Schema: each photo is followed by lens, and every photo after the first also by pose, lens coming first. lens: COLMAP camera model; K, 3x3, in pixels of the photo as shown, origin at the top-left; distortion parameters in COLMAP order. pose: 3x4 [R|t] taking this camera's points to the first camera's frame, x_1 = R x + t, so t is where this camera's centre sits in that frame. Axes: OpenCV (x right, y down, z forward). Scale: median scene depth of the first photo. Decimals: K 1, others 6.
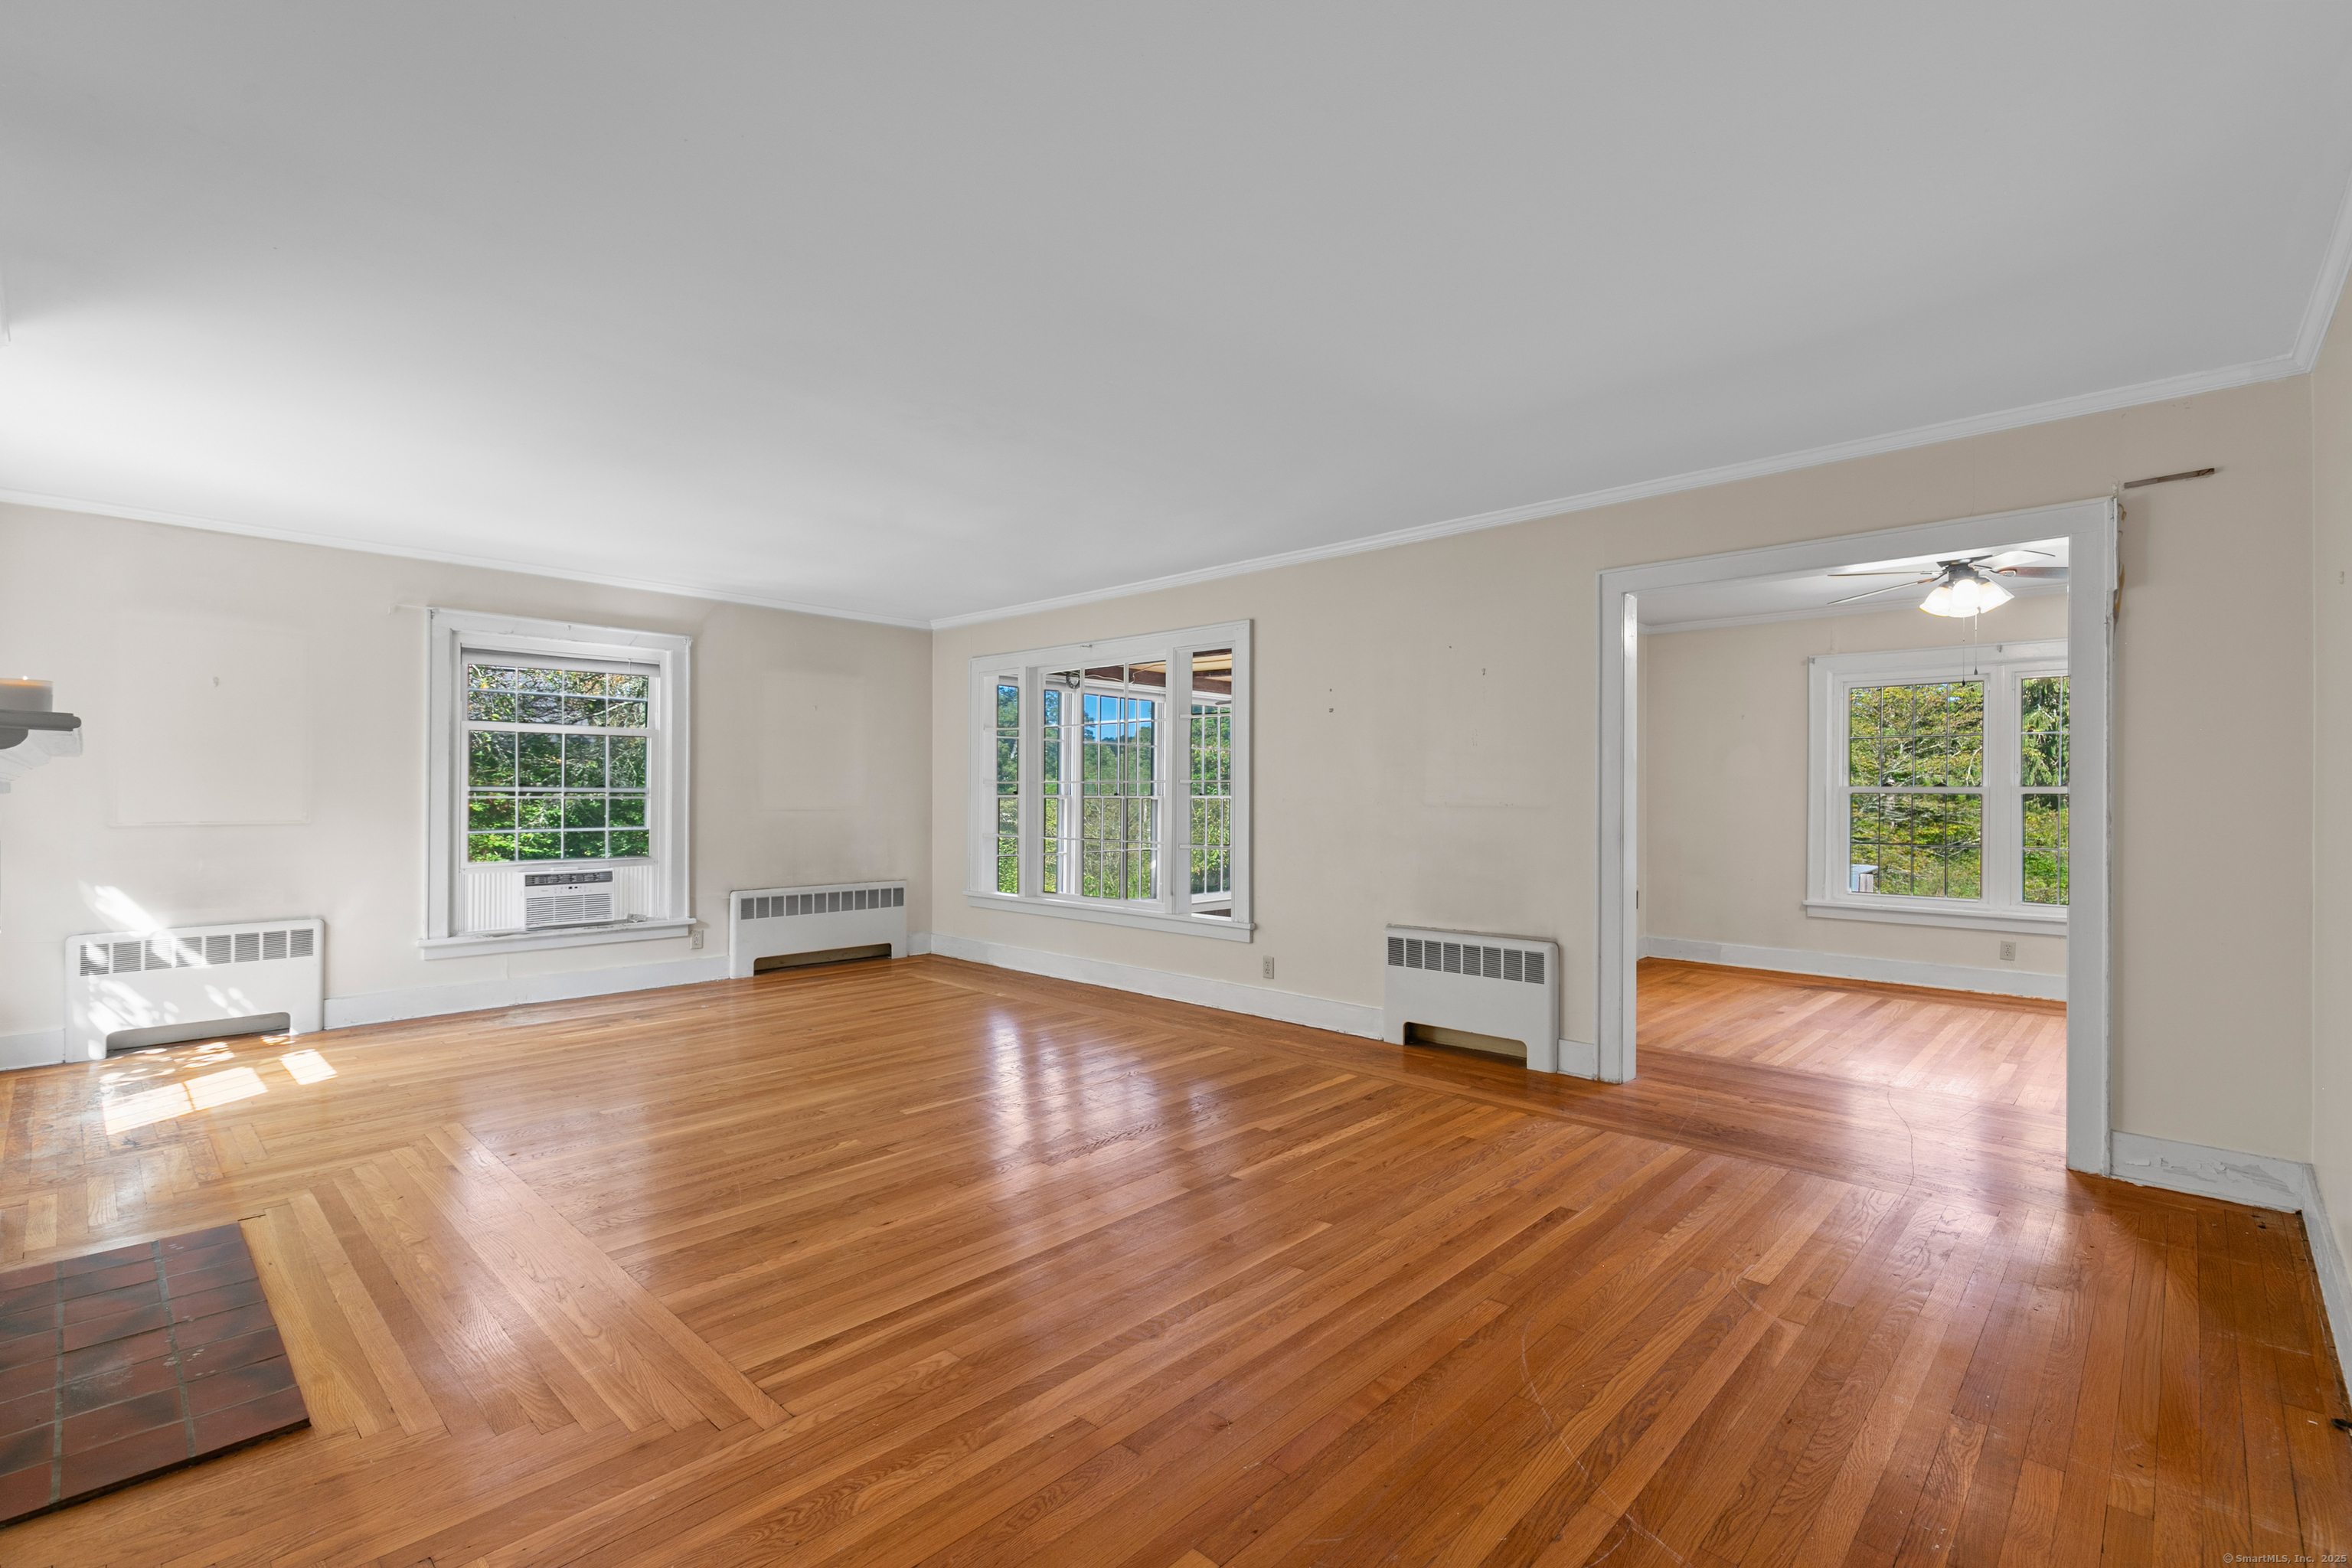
lens RADIAL K [[1063.1, 0, 1192.5], [0, 1063.1, 786.3], [0, 0, 1]] dist [0.011584, -0.001085]
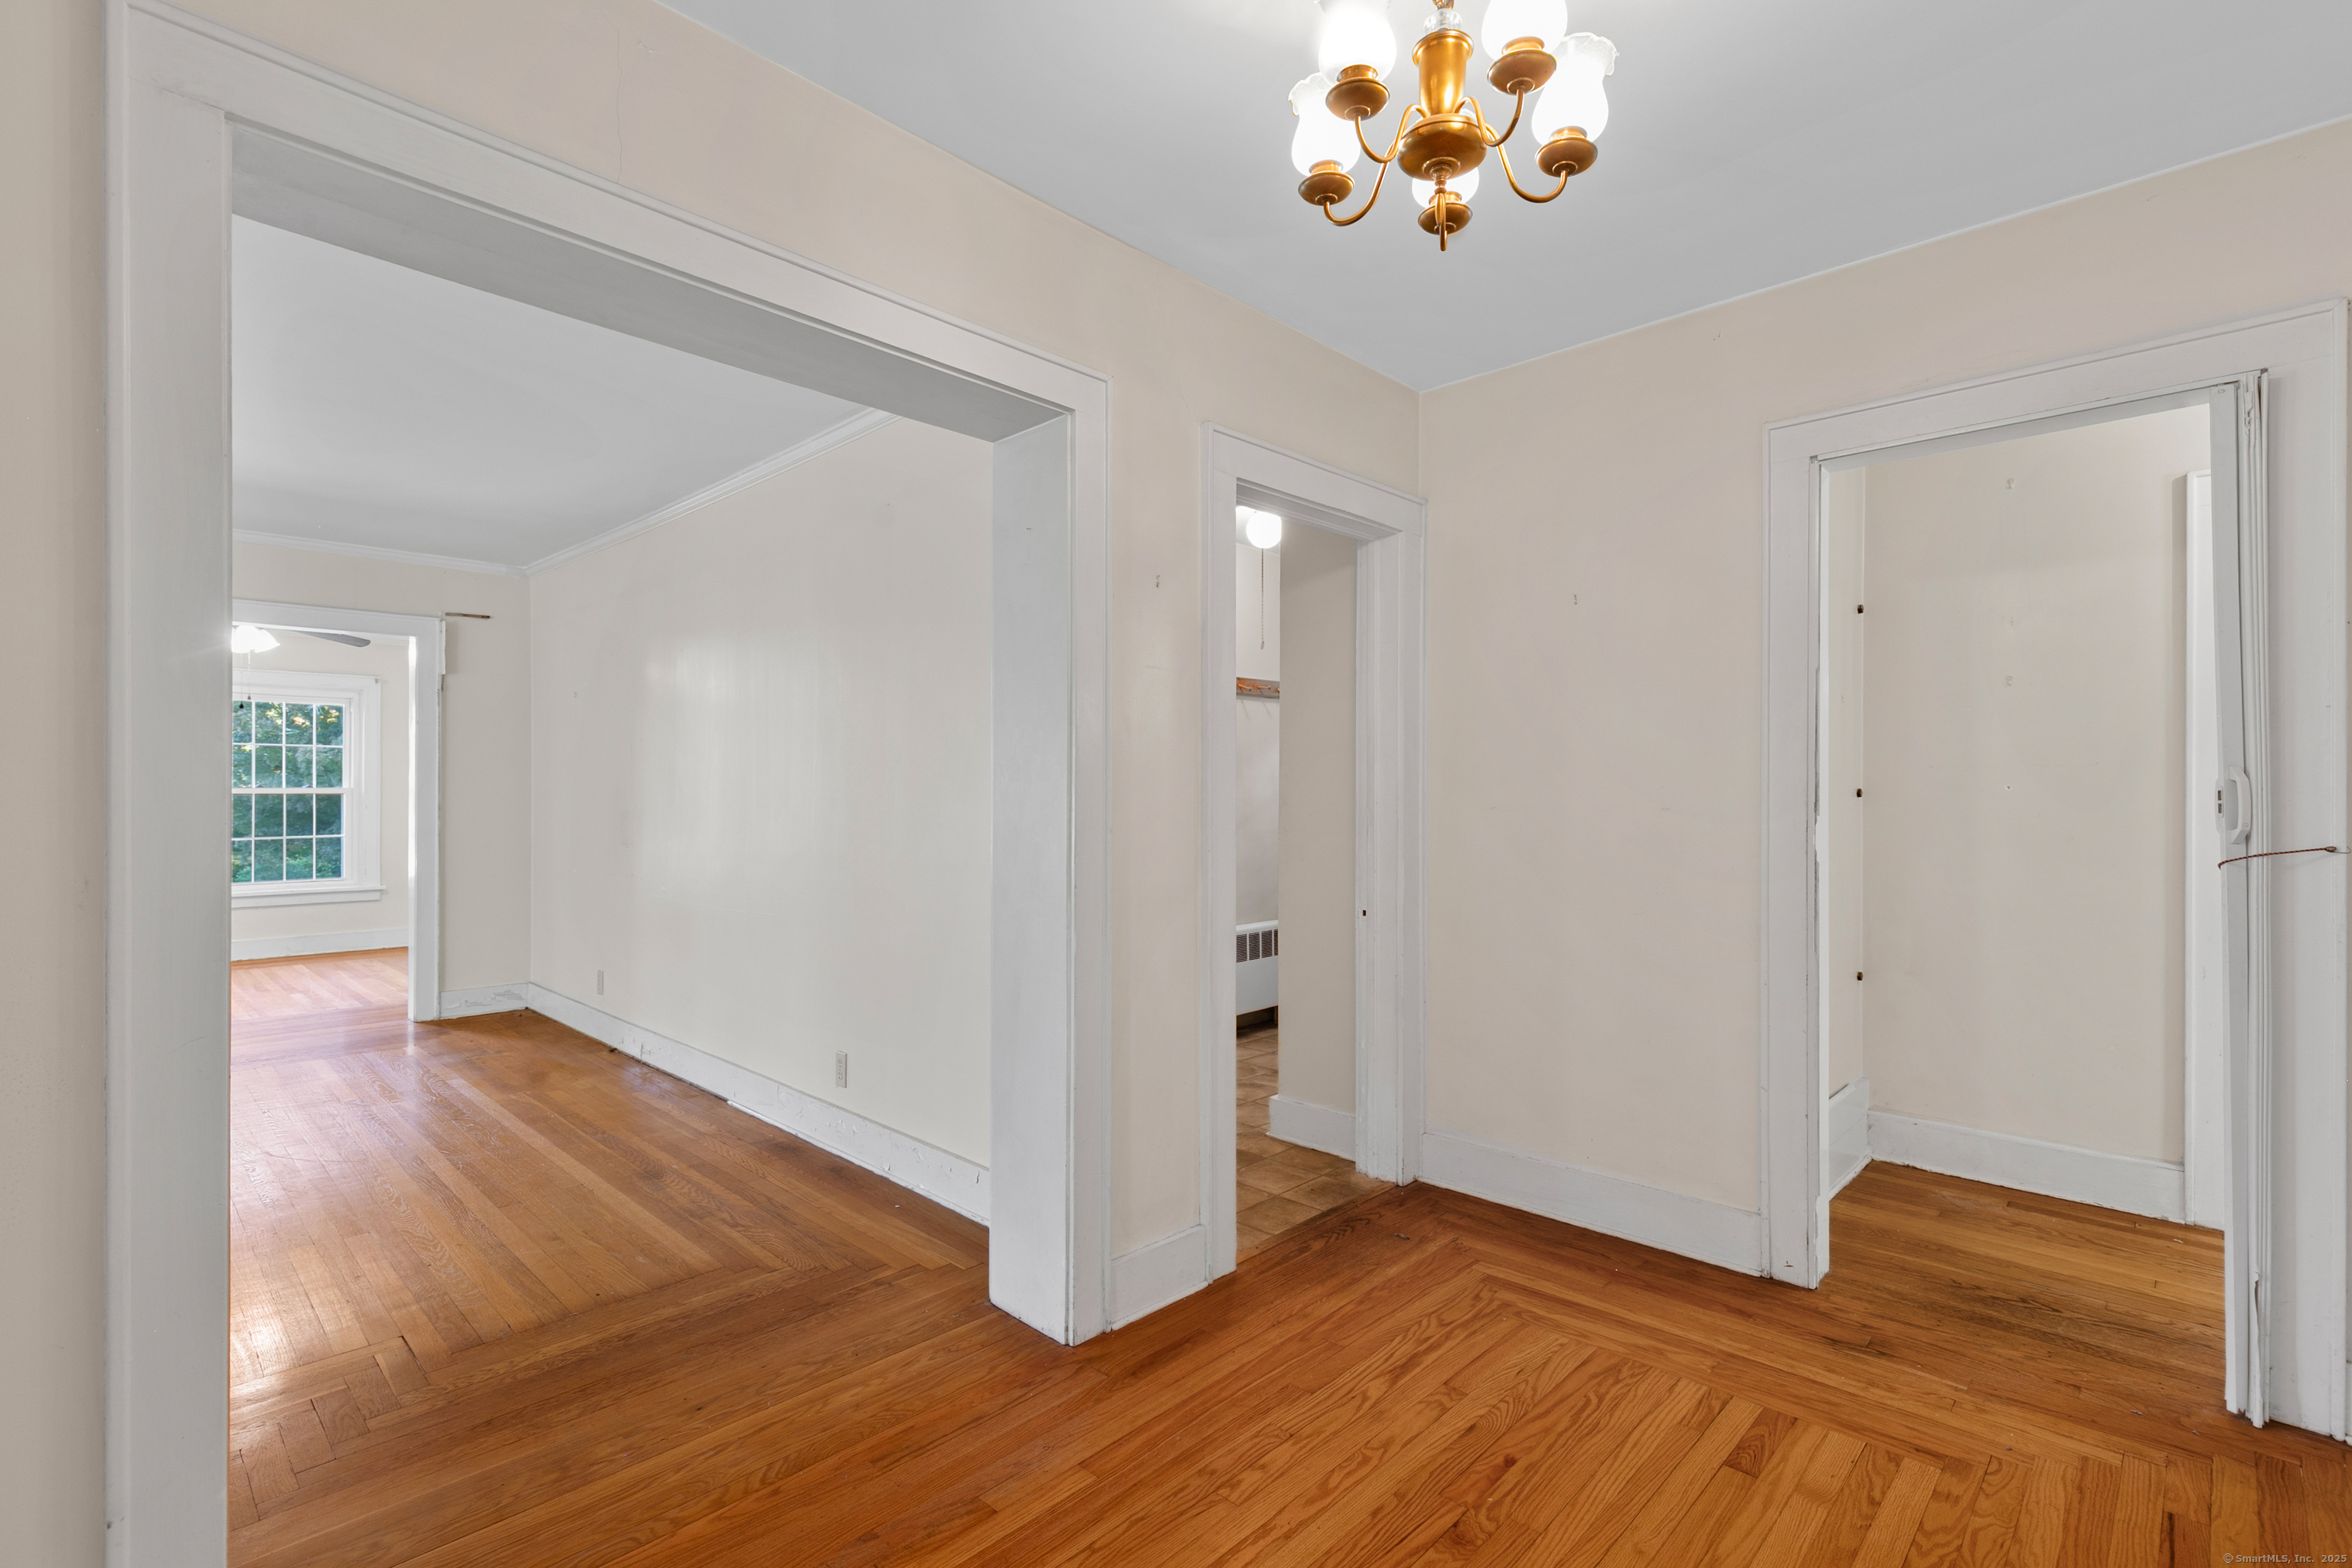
lens RADIAL K [[1063.1, 0, 1196.4], [0, 1063.1, 784.0], [0, 0, 1]] dist [0.011584, -0.001085]
pose [[0.010009, 0.005953, 0.999932, -0.494971], [-0.005025, 0.999970, -0.005903, -0.002721], [-0.999937, -0.004965, 0.010039, -0.128519]]
